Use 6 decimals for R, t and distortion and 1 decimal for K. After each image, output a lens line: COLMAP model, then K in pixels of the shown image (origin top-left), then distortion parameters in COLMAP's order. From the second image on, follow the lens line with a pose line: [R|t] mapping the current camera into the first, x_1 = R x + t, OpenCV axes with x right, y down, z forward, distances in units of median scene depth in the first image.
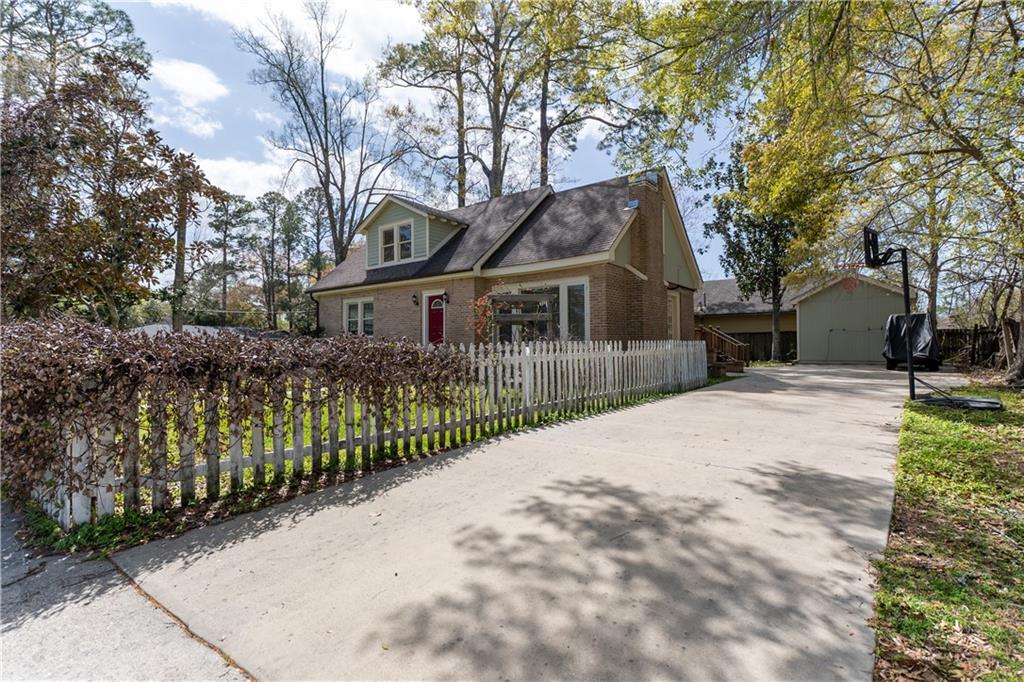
lens RADIAL K [[486.1, 0, 514.9], [0, 486.1, 342.2], [0, 0, 1]] dist [0.002551, 0.002009]
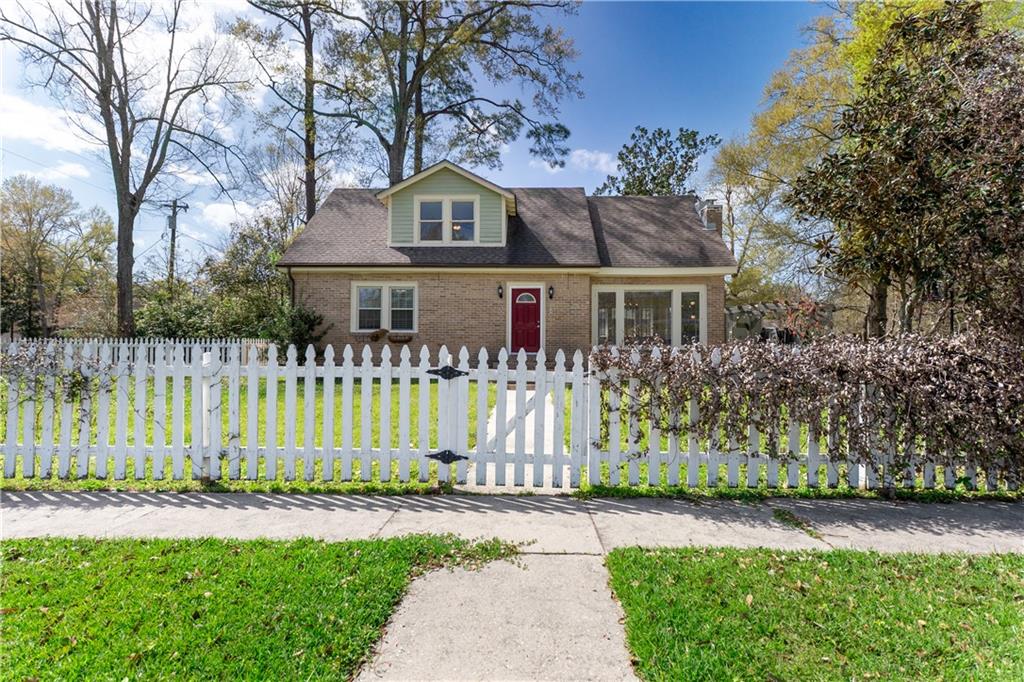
lens RADIAL K [[486.1, 0, 512.0], [0, 486.1, 342.6], [0, 0, 1]] dist [0.002551, 0.002009]
pose [[0.806038, 0.012403, 0.591733, -0.652843], [-0.016324, 0.999866, 0.001277, 0.002086], [-0.591638, -0.010689, 0.806133, 0.267966]]
